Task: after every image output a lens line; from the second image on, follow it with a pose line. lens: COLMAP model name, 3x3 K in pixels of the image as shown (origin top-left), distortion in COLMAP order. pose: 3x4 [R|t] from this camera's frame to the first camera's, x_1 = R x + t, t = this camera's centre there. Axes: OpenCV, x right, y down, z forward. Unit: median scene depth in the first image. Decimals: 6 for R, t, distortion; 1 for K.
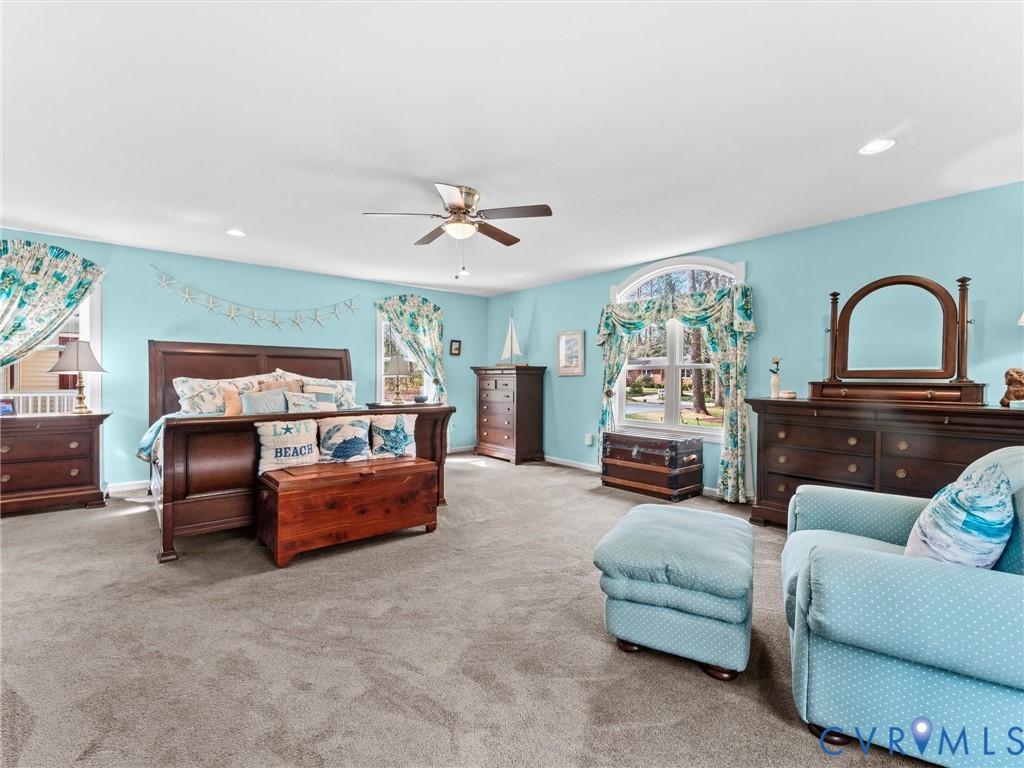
lens RADIAL K [[463.6, 0, 512.0], [0, 463.6, 384.0], [0, 0, 1]] dist [0.002685, 0.000338]
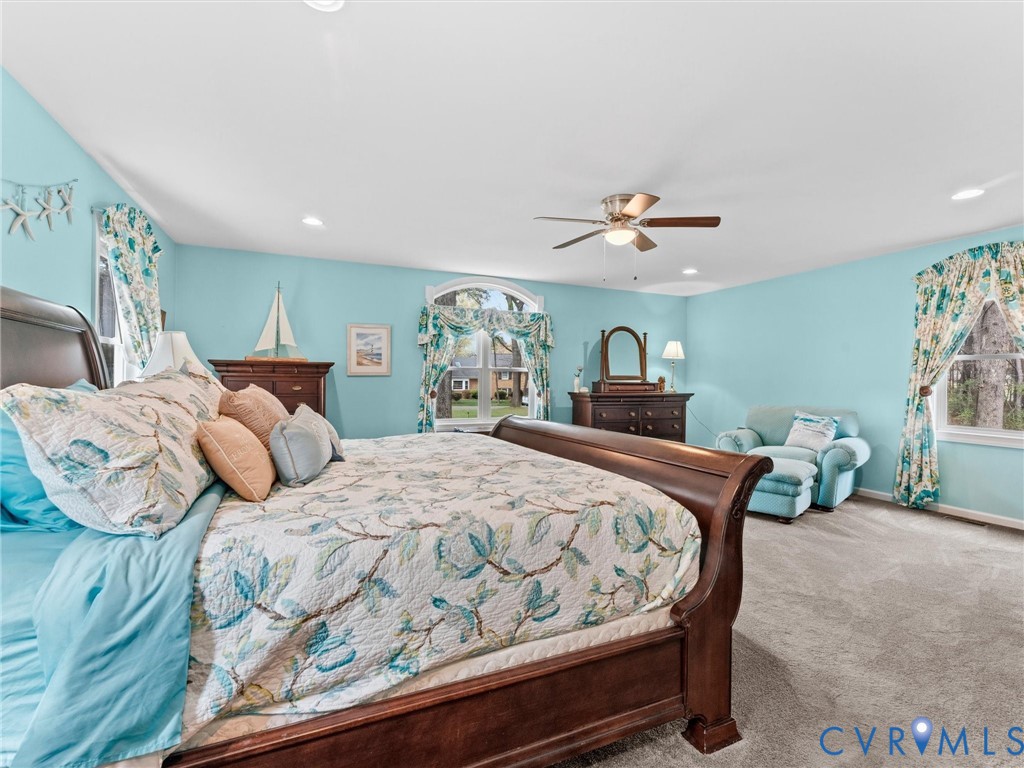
lens RADIAL K [[463.6, 0, 512.0], [0, 463.6, 384.0], [0, 0, 1]] dist [0.002685, 0.000338]
pose [[0.293835, -0.012314, 0.955777, -0.869305], [0.004834, 0.999923, 0.011397, -0.014573], [-0.955844, 0.001272, 0.293872, 0.679525]]
